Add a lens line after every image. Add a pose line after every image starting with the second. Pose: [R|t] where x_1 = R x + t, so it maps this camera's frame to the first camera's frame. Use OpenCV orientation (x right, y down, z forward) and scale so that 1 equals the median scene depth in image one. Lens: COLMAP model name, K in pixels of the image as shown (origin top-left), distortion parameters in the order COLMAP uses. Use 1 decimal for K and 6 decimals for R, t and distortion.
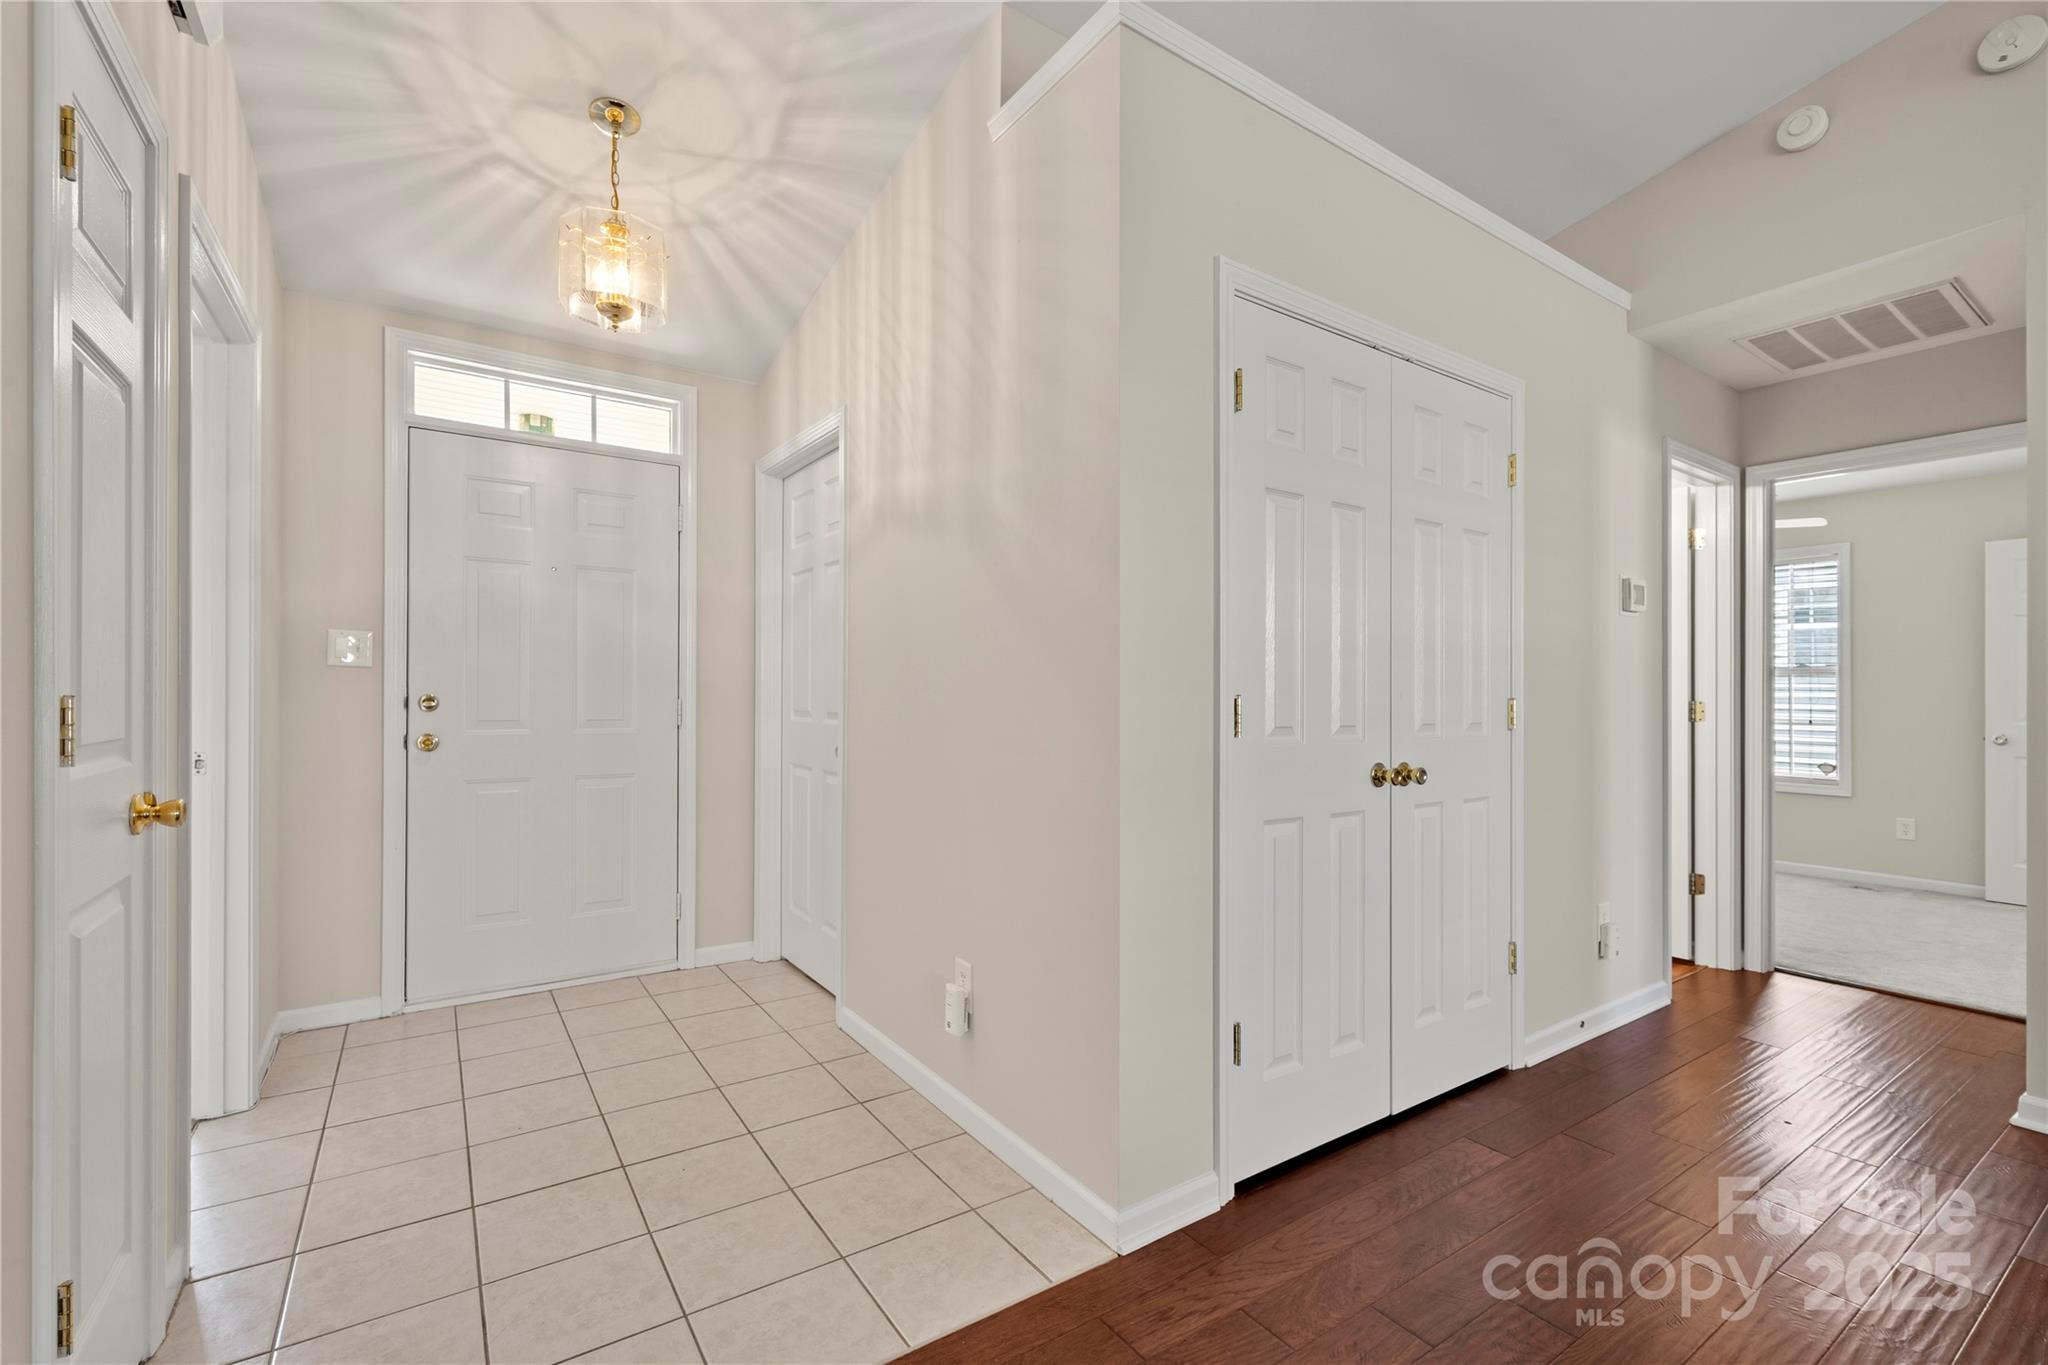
lens RADIAL K [[872.7, 0, 1020.6], [0, 872.7, 688.0], [0, 0, 1]] dist [-0.009905, -0.000367]
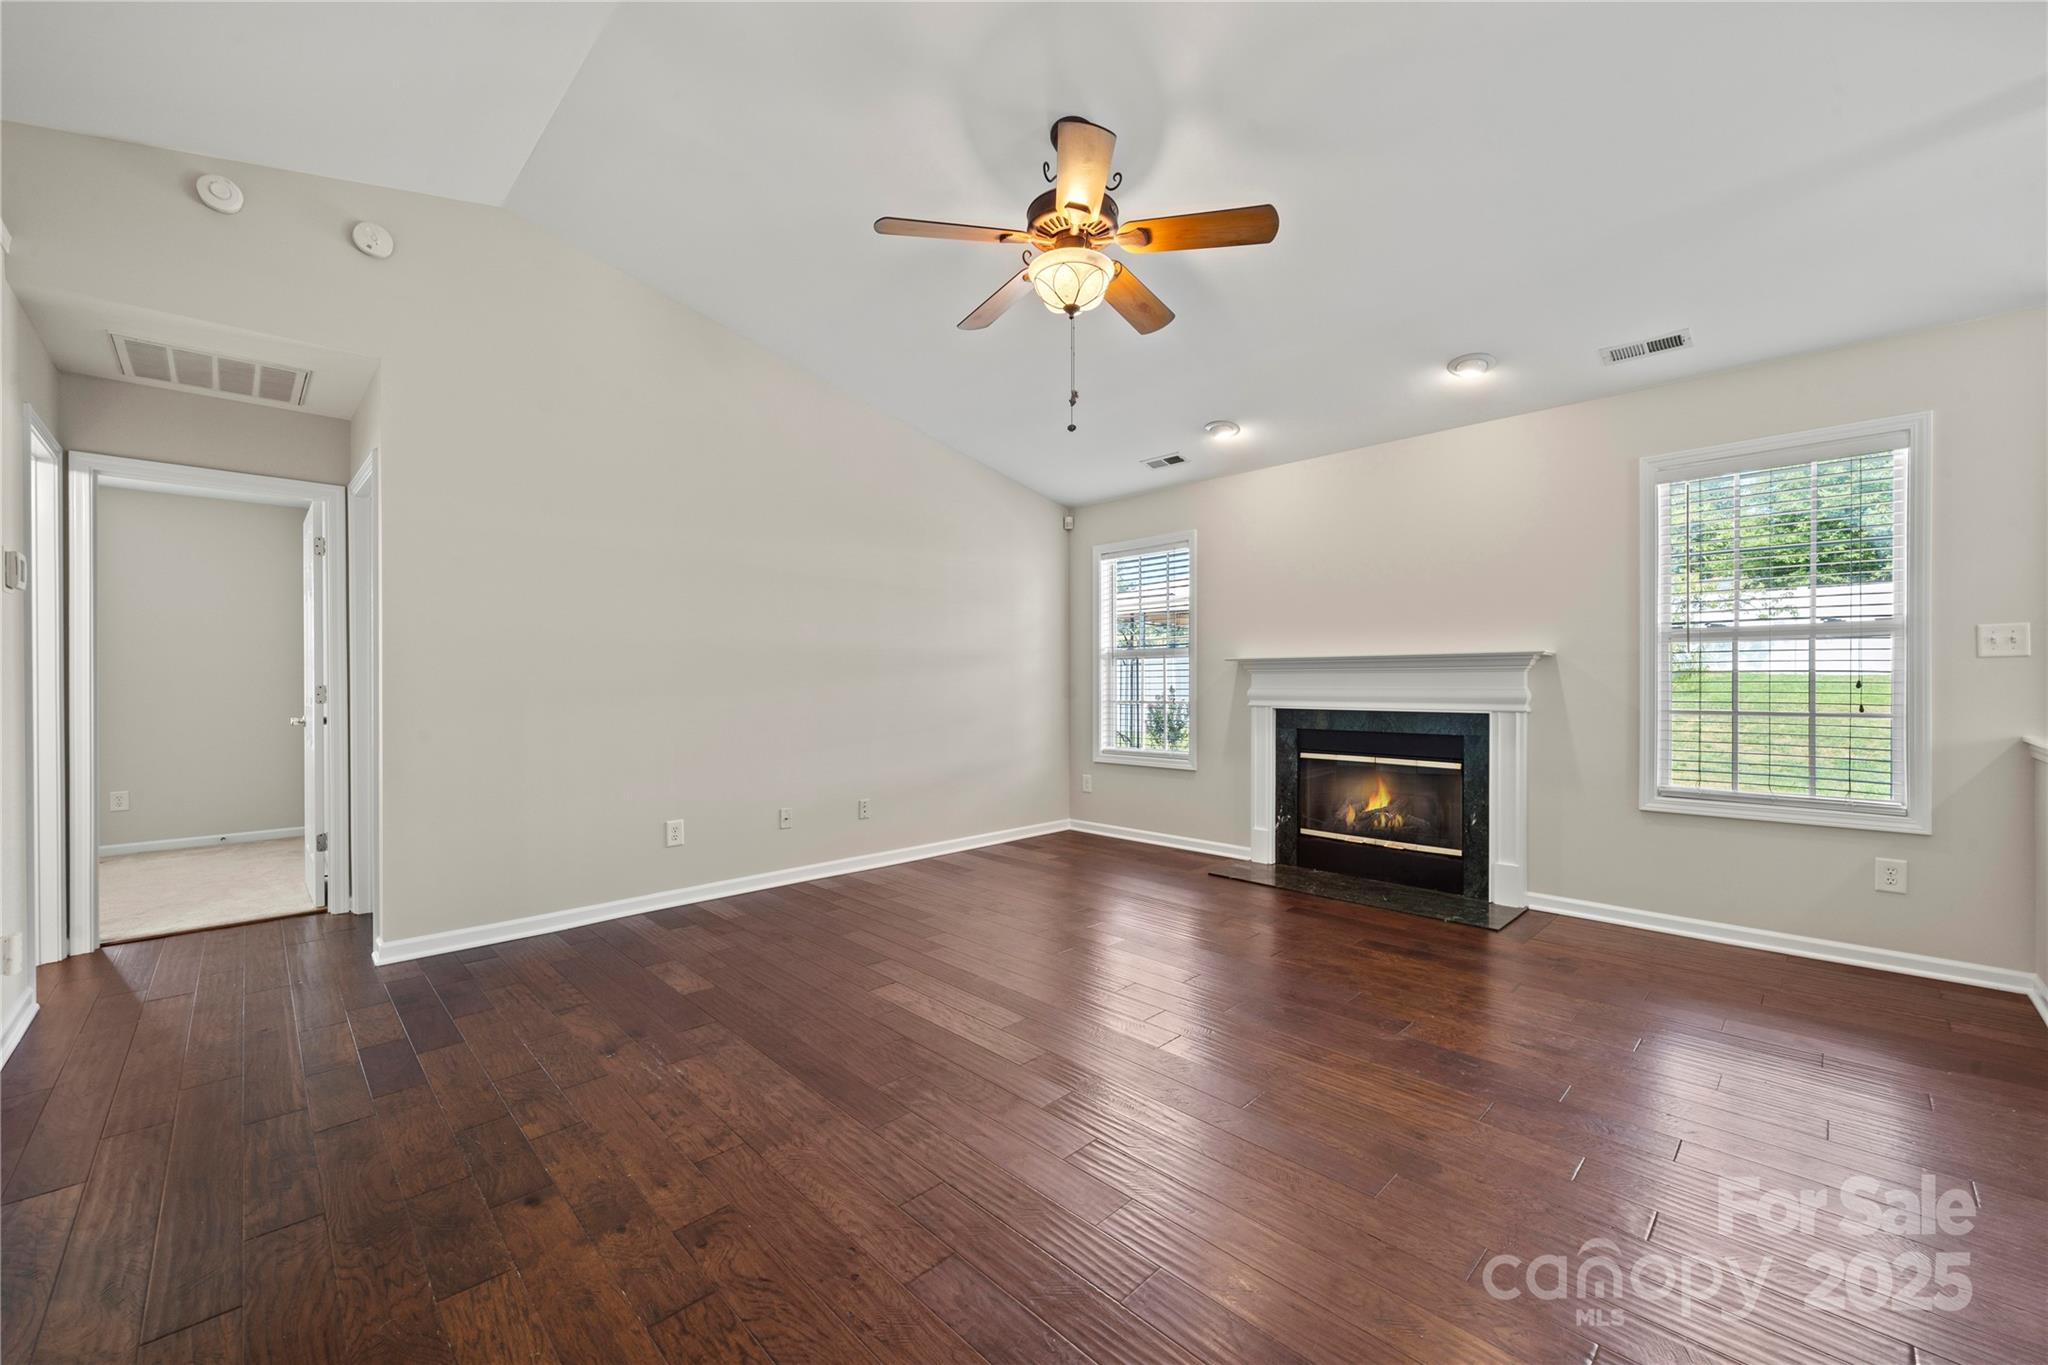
lens RADIAL K [[799.6, 0, 1008.2], [0, 799.6, 679.1], [0, 0, 1]] dist [0.002634, 0.000595]
pose [[-0.181729, -0.004501, 0.983338, -0.360948], [-0.005808, 0.999977, 0.003504, -0.002891], [-0.983332, -0.005074, -0.181751, 0.148253]]
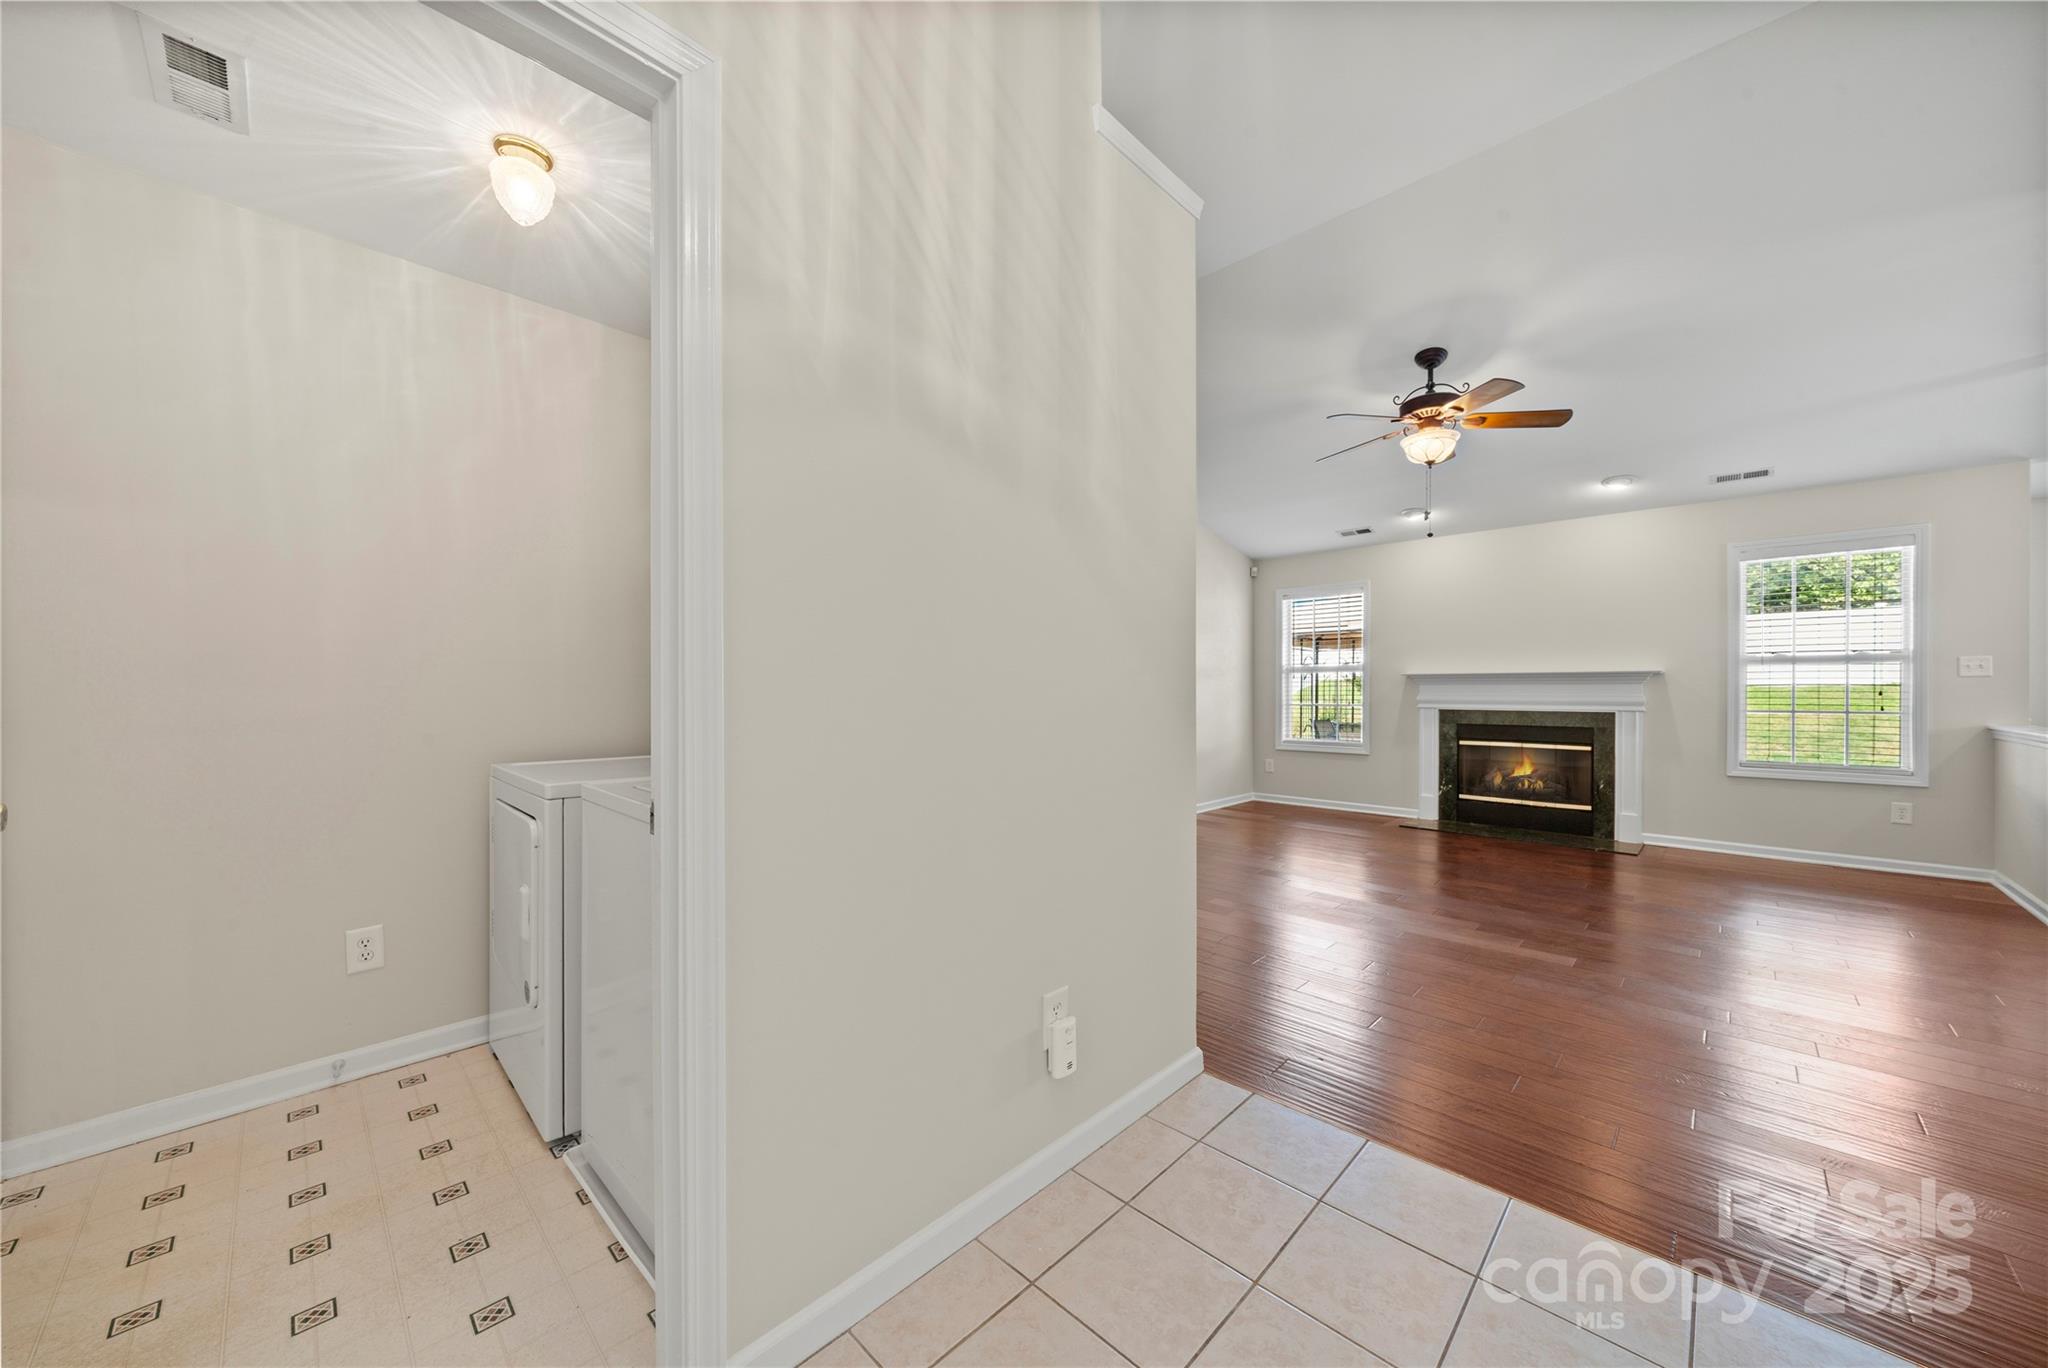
lens RADIAL K [[718.3, 0, 1023.3], [0, 718.3, 686.8], [0, 0, 1]] dist [0.005311, -0.000292]
pose [[-0.208331, -0.004378, 0.978049, -0.661901], [-0.008897, 0.999957, 0.002581, 0.000487], [-0.978018, -0.008164, -0.208361, 1.015138]]
